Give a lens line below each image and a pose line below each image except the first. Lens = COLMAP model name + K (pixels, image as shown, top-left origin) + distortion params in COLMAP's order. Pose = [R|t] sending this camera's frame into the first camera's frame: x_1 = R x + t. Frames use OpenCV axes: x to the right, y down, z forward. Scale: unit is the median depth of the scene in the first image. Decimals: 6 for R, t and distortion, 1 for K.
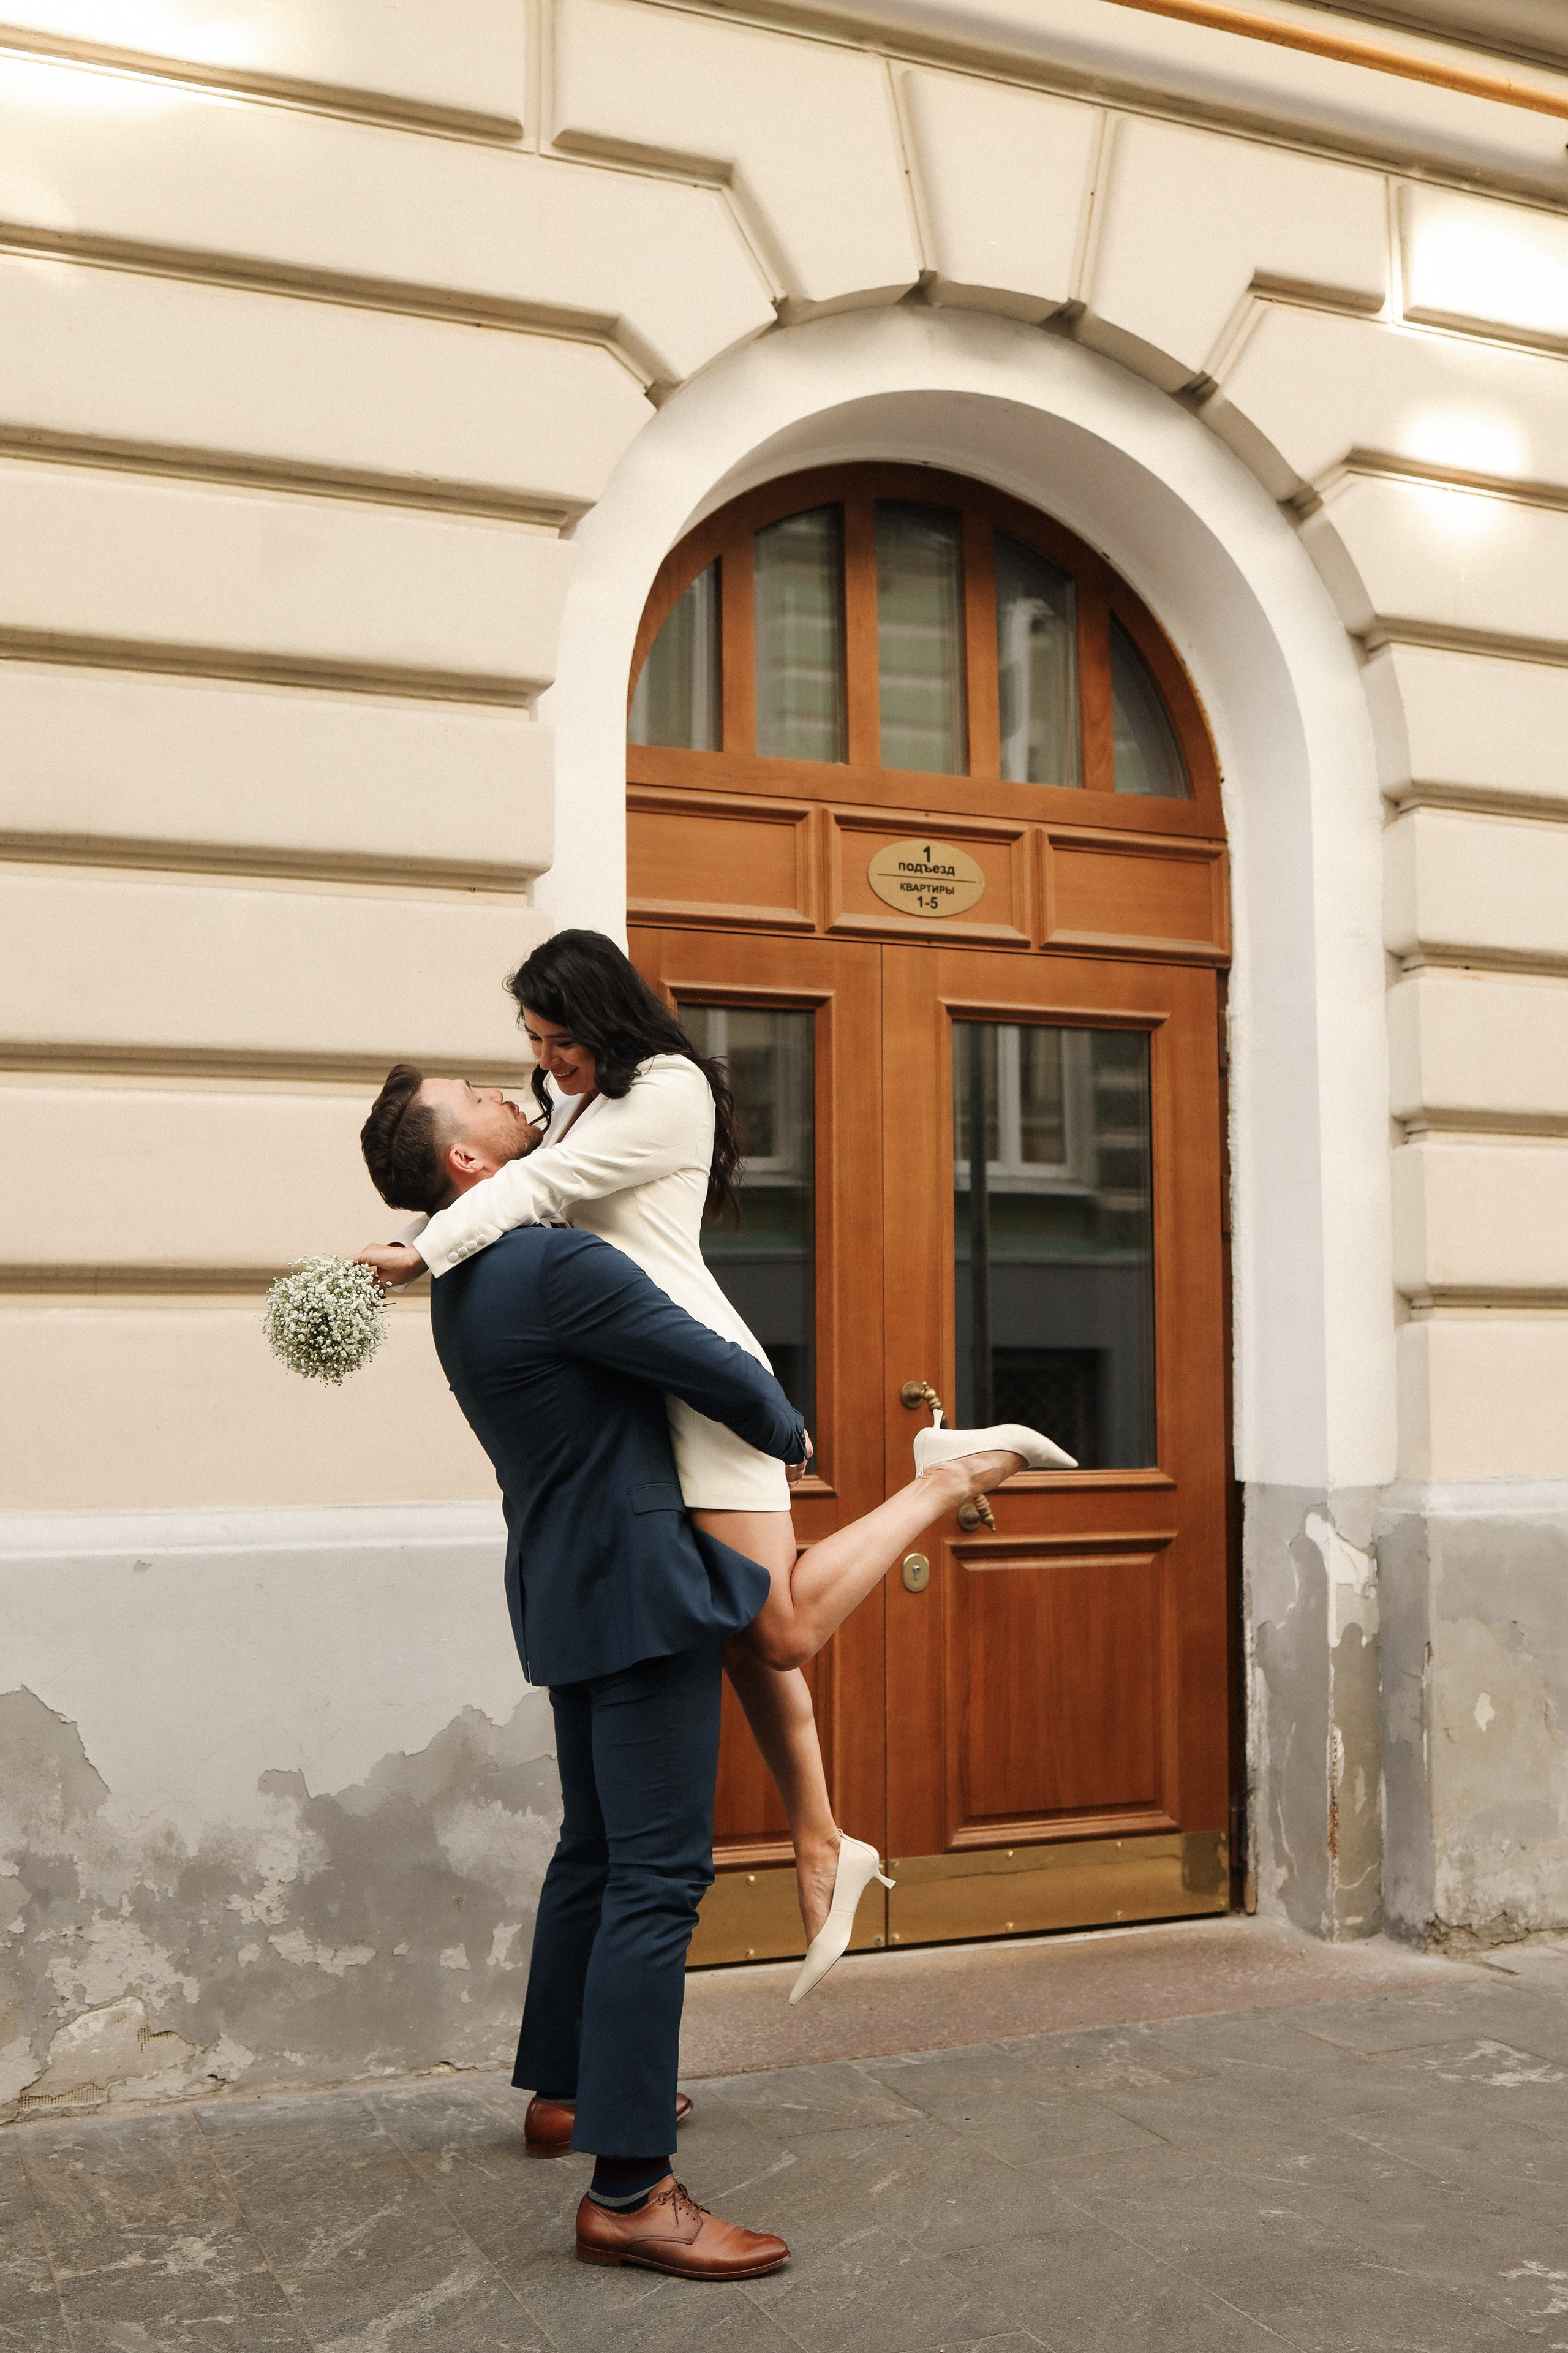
lens RADIAL K [[2613.0, 0, 916.4], [0, 2613.0, 1173.1], [0, 0, 1]] dist [0.024400, 0.012260]
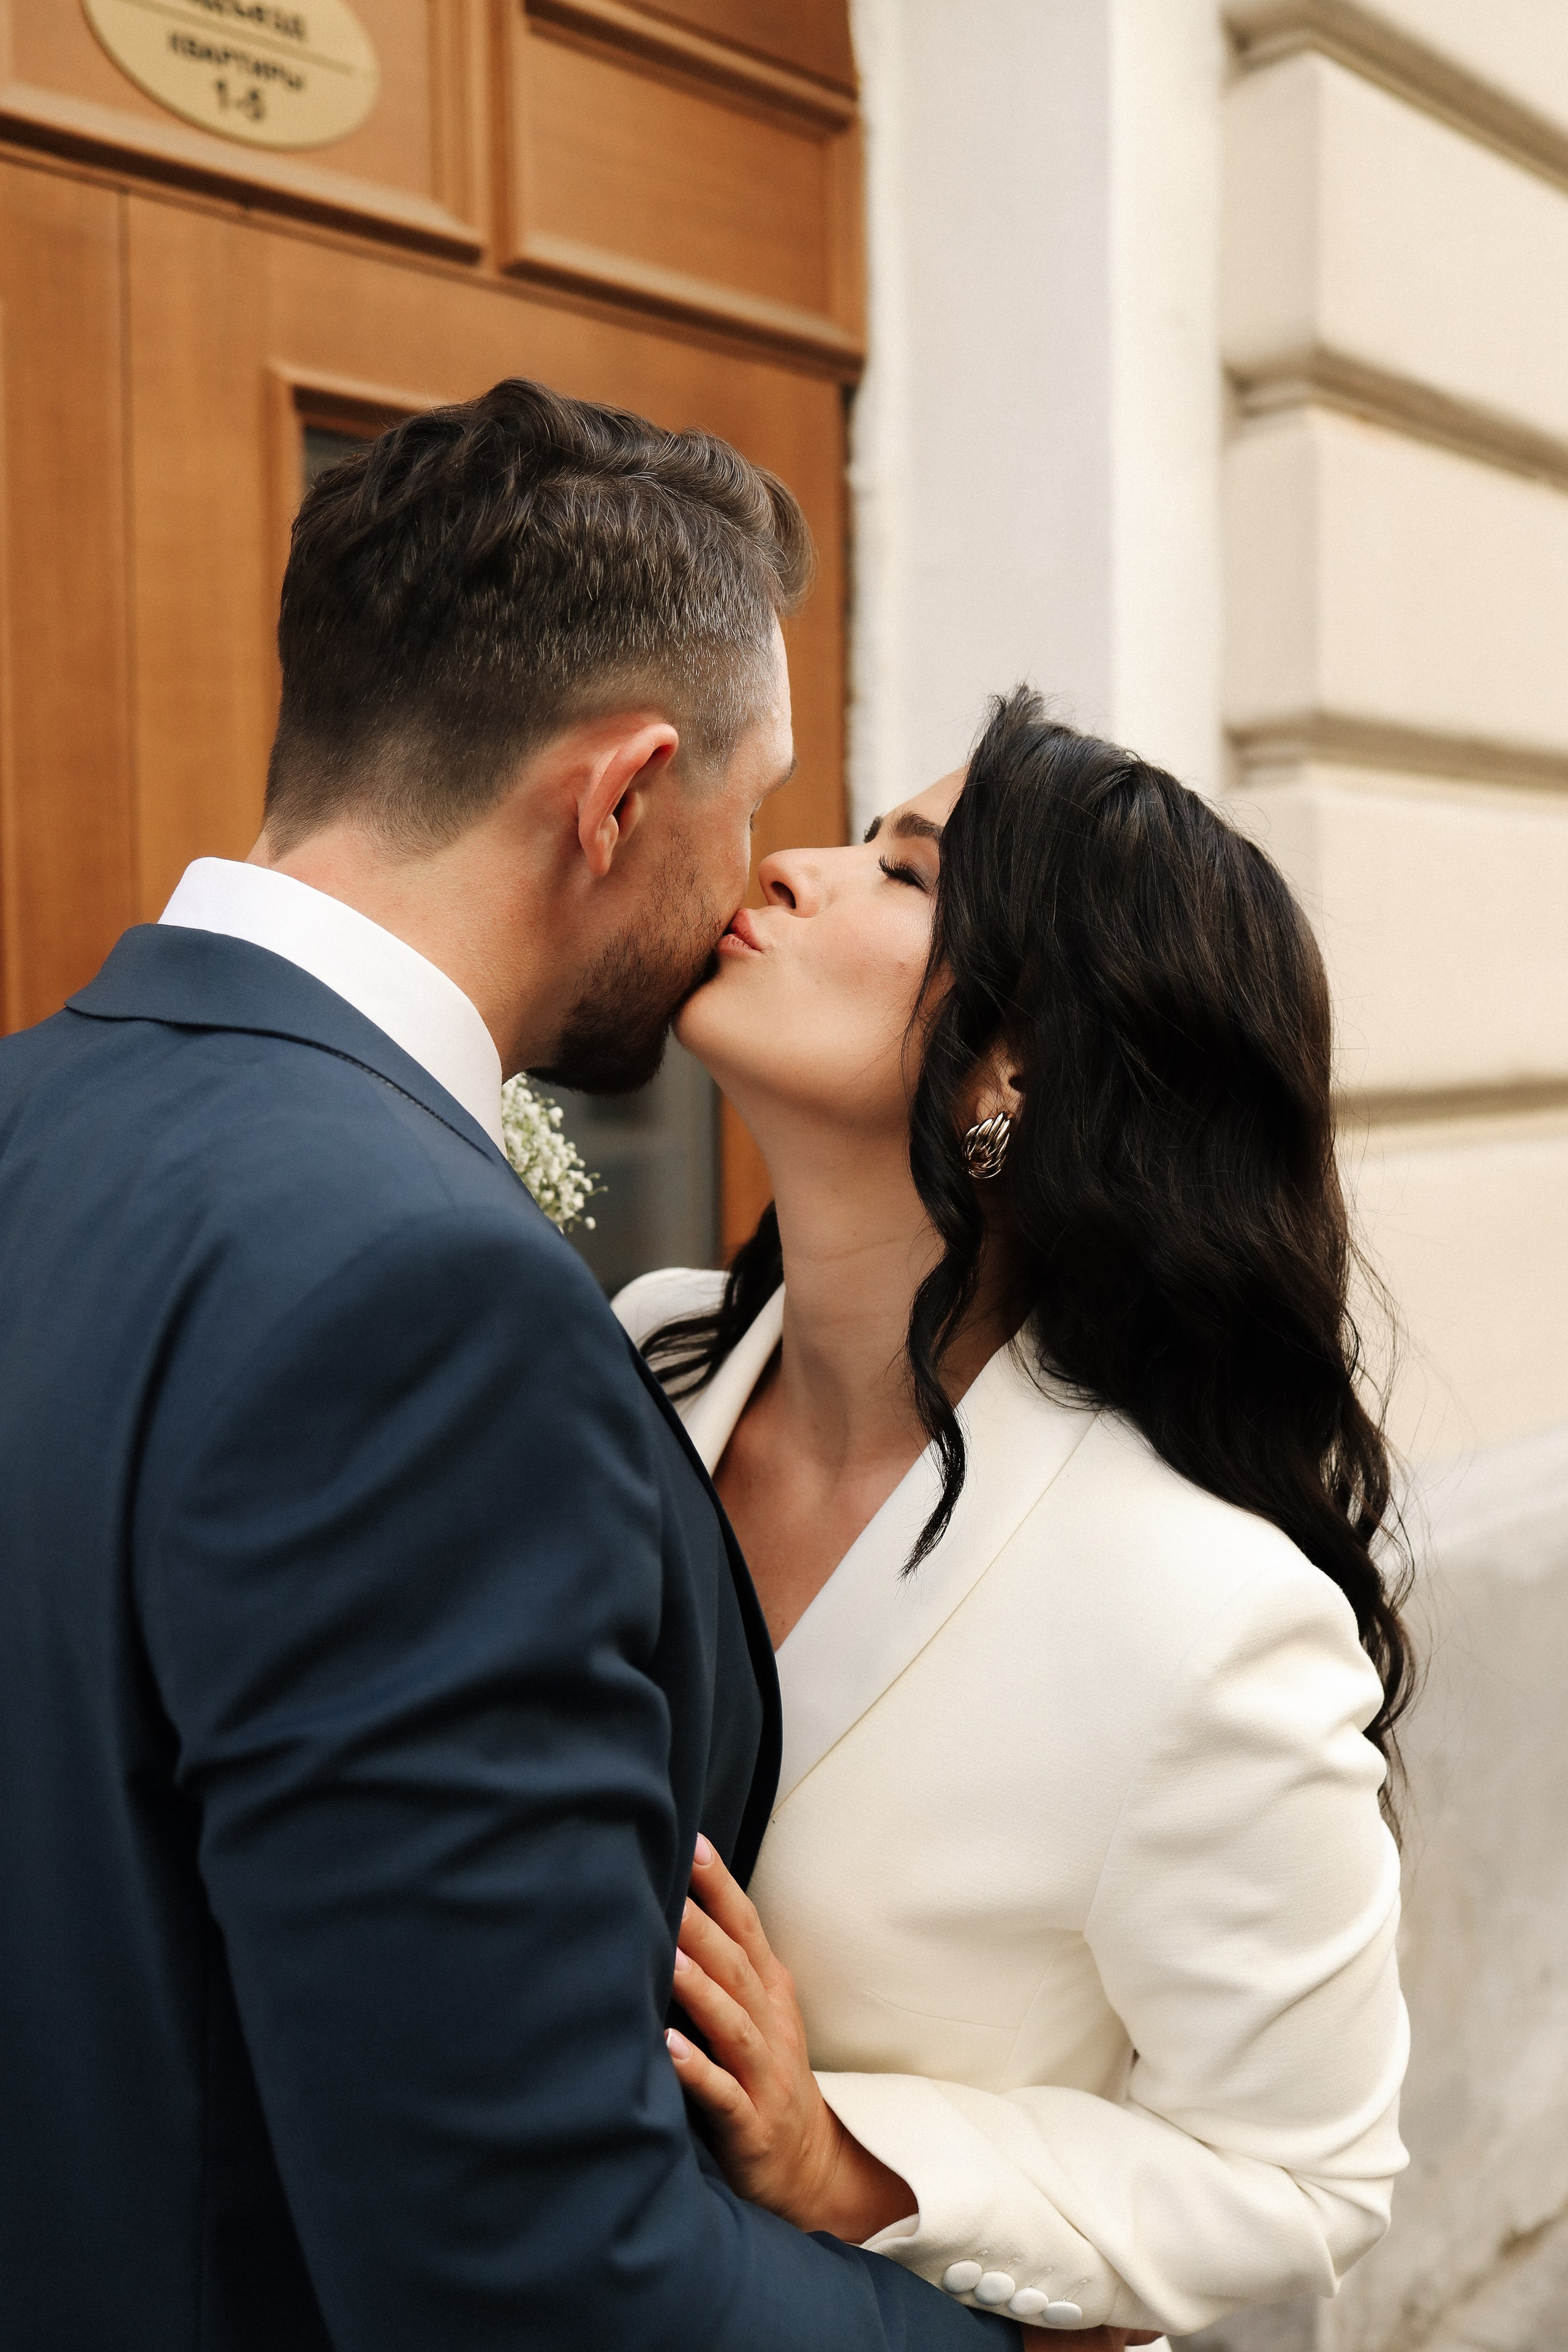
lens RADIAL K [[2431.9, 0, 820.0], [0, 2431.9, 1185.1], [0, 0, 1]] dist [-0.025777, -0.007742]
pose [[0.925663, -0.027861, 0.377321, -0.054682], [-0.036847, 0.985906, 0.163194, -0.009338], [-0.376550, -0.164966, 0.911590, 0.633882]]
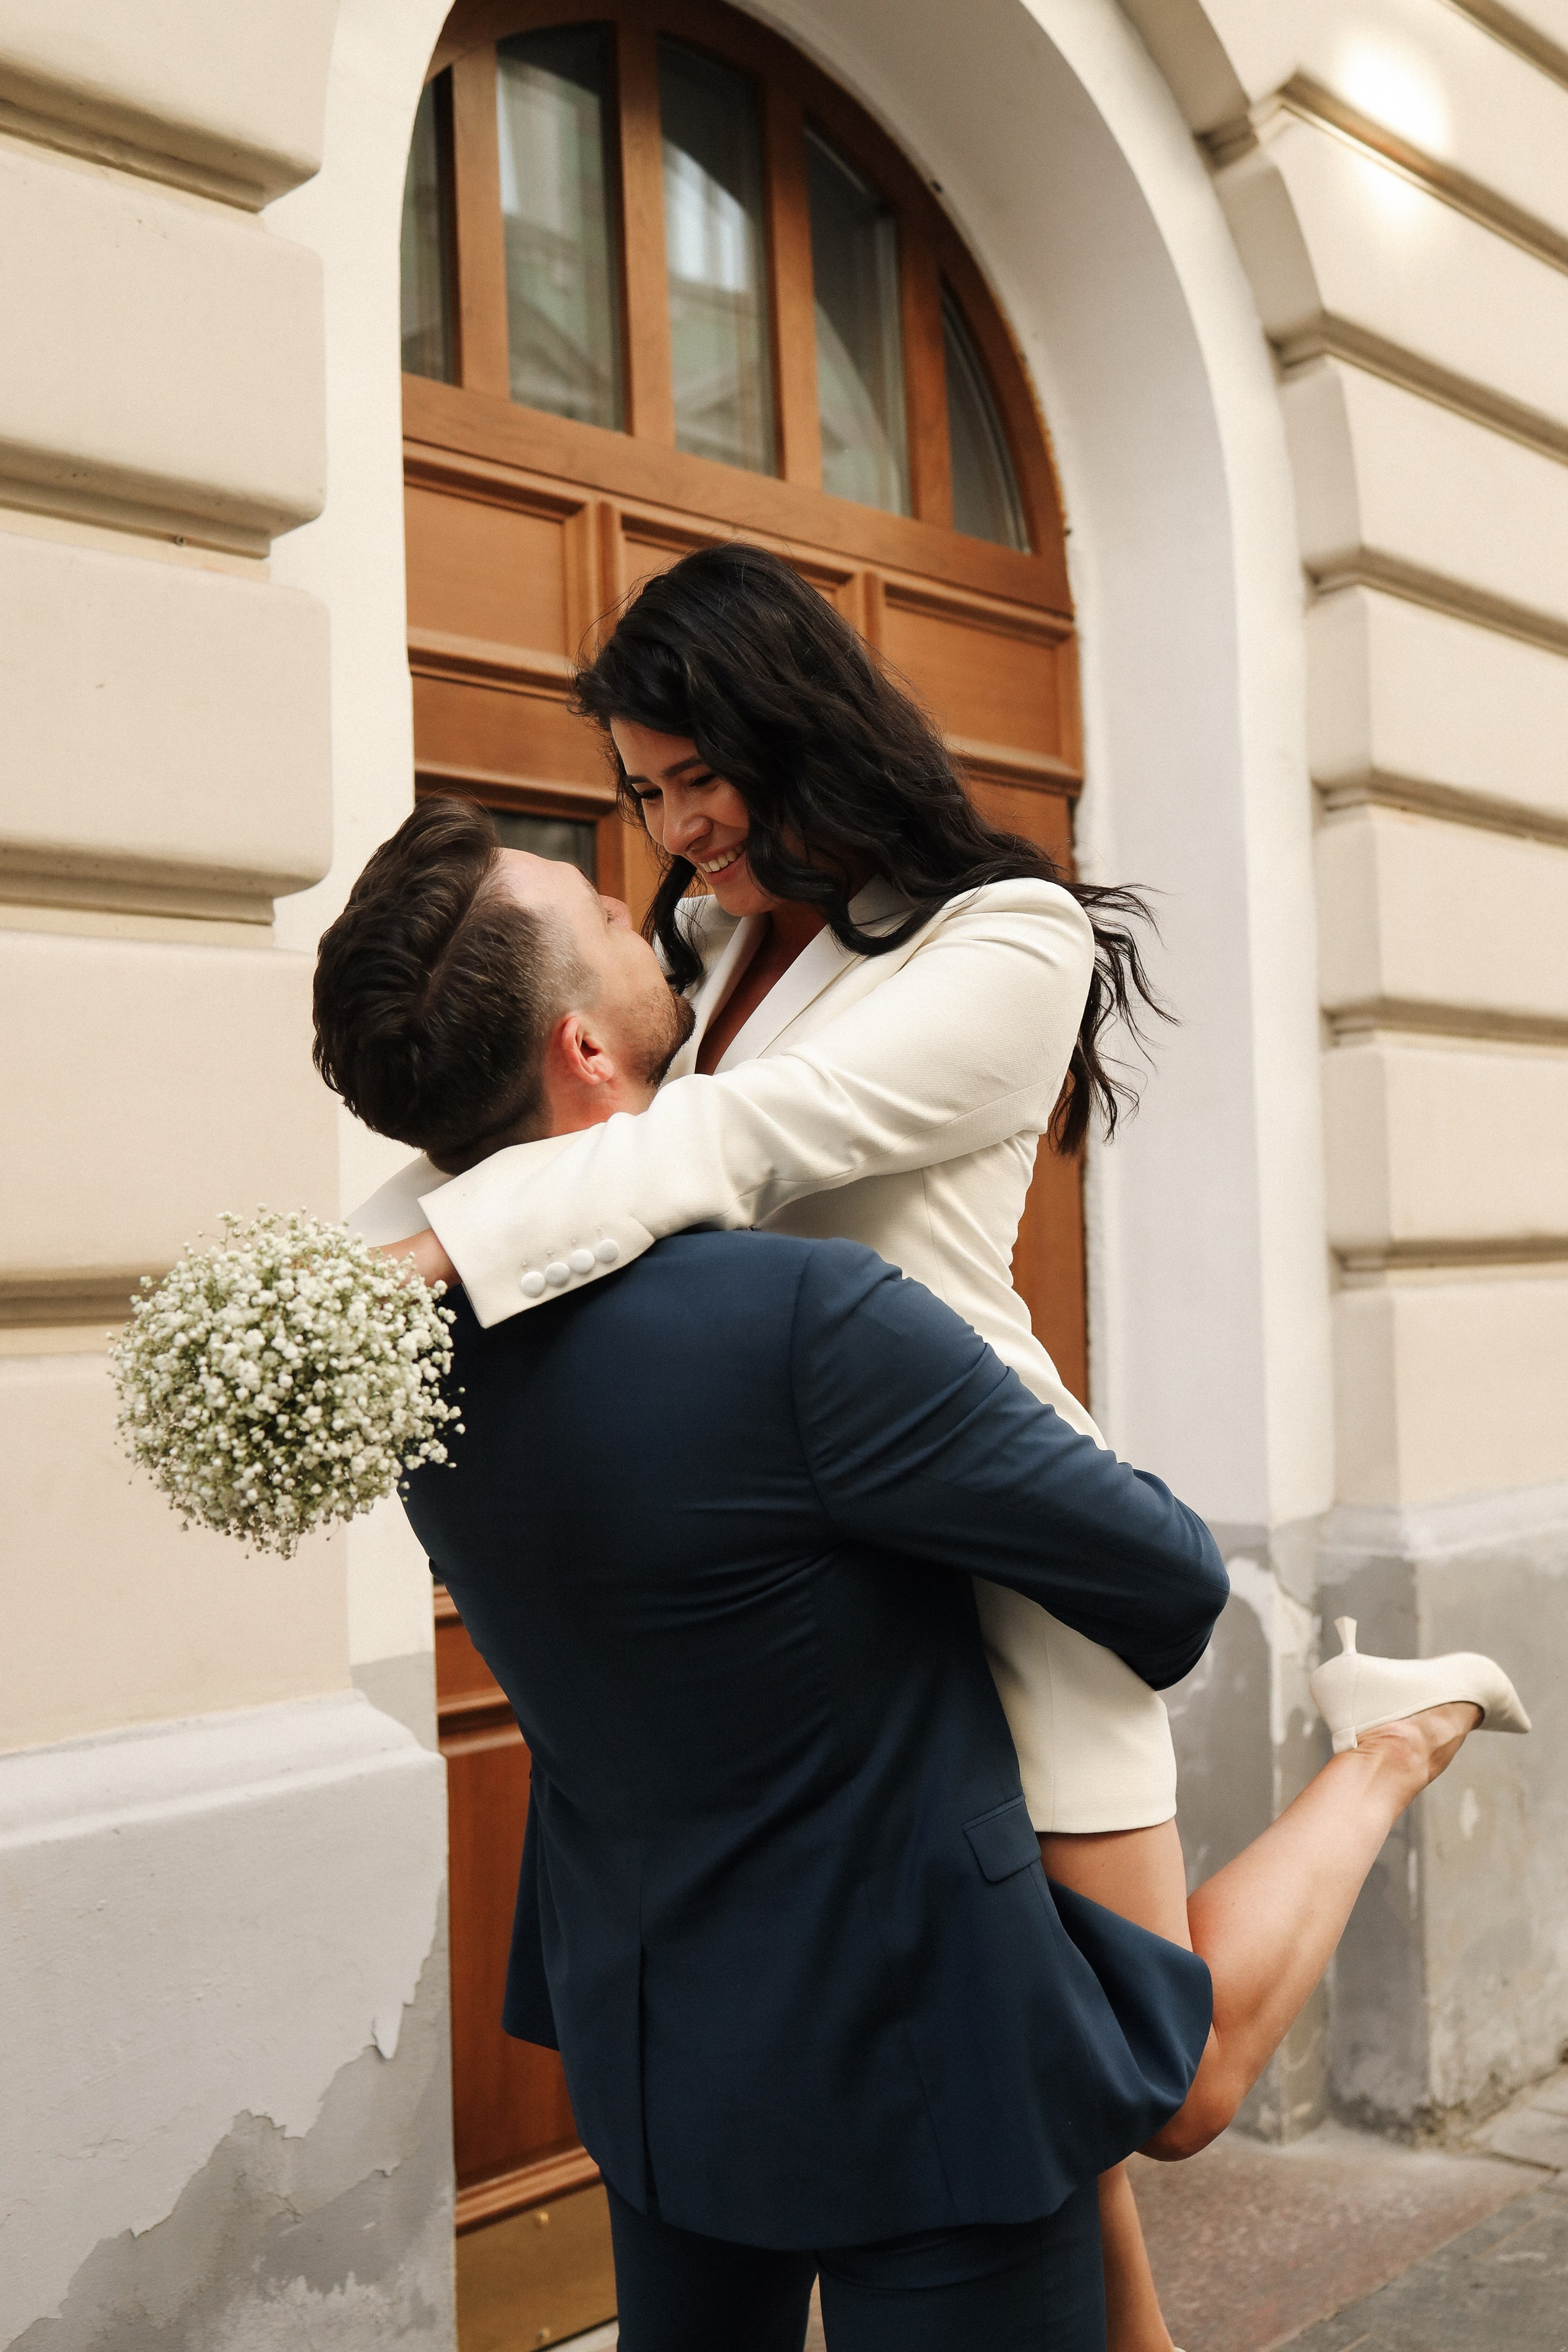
lens RADIAL K [[2422.0, 0, 865.1], [0, 2422.0, 1184.0], [0, 0, 1]] dist [-0.030121, 0.024621]
pose [[0.933209, -0.006156, 0.359282, -0.186312], [-0.013762, 0.998507, 0.052853, -0.006875], [-0.359071, -0.054267, 0.931731, 0.425761]]
